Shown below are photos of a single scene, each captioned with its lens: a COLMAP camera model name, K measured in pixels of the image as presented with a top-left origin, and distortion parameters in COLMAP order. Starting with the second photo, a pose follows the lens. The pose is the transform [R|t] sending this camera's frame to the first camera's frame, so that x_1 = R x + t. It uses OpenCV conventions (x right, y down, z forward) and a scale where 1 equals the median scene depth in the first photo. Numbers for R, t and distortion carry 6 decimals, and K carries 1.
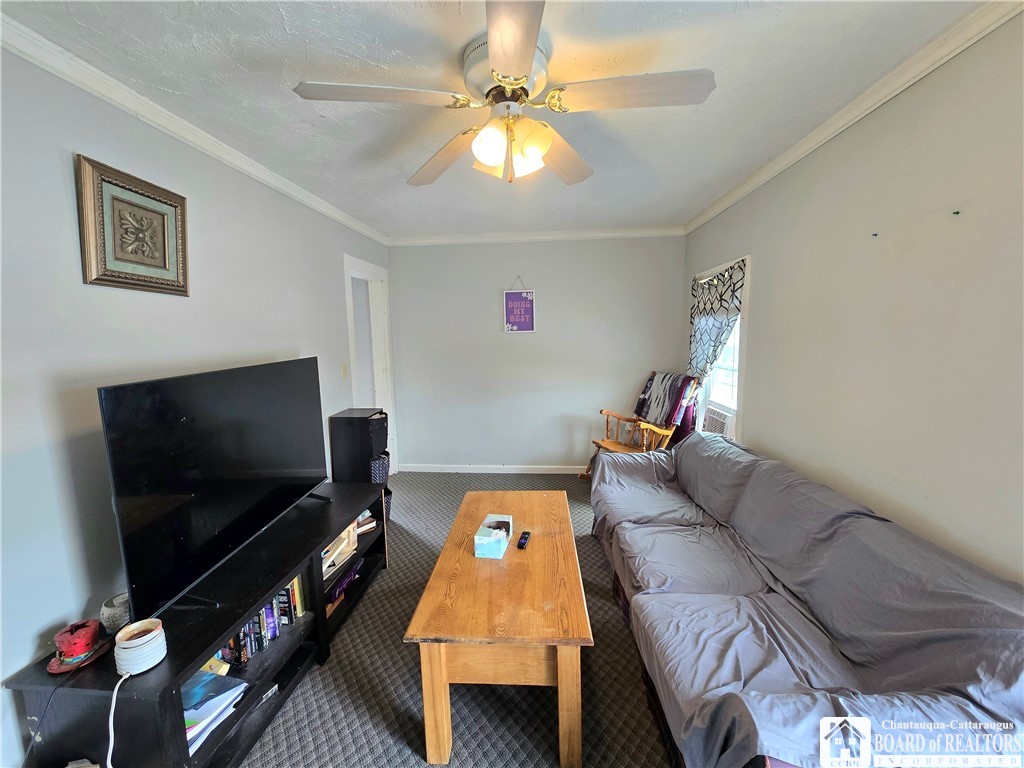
lens RADIAL K [[417.8, 0, 512.6], [0, 417.8, 386.9], [0, 0, 1]] dist [-0.001805, 0.000218]
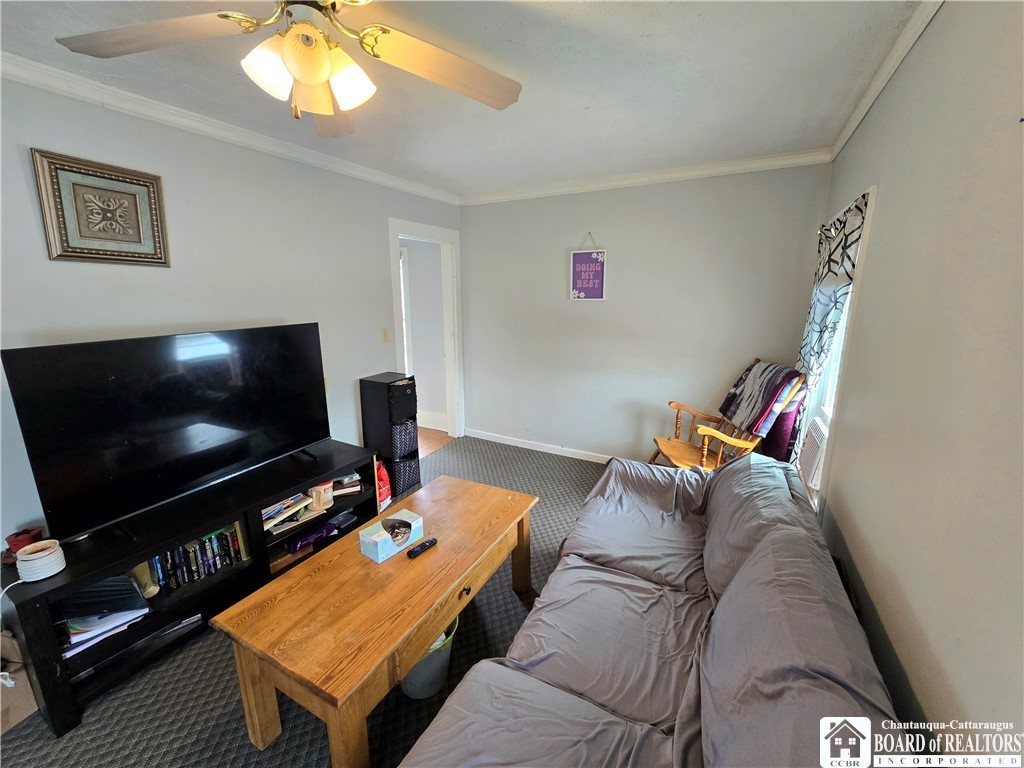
lens RADIAL K [[417.8, 0, 511.4], [0, 417.8, 384.2], [0, 0, 1]] dist [-0.001805, 0.000218]
pose [[0.908359, 0.108197, -0.403952, 0.347895], [-0.071975, 0.991985, 0.103852, -0.053052], [0.411951, -0.065260, 0.908866, 0.204664]]
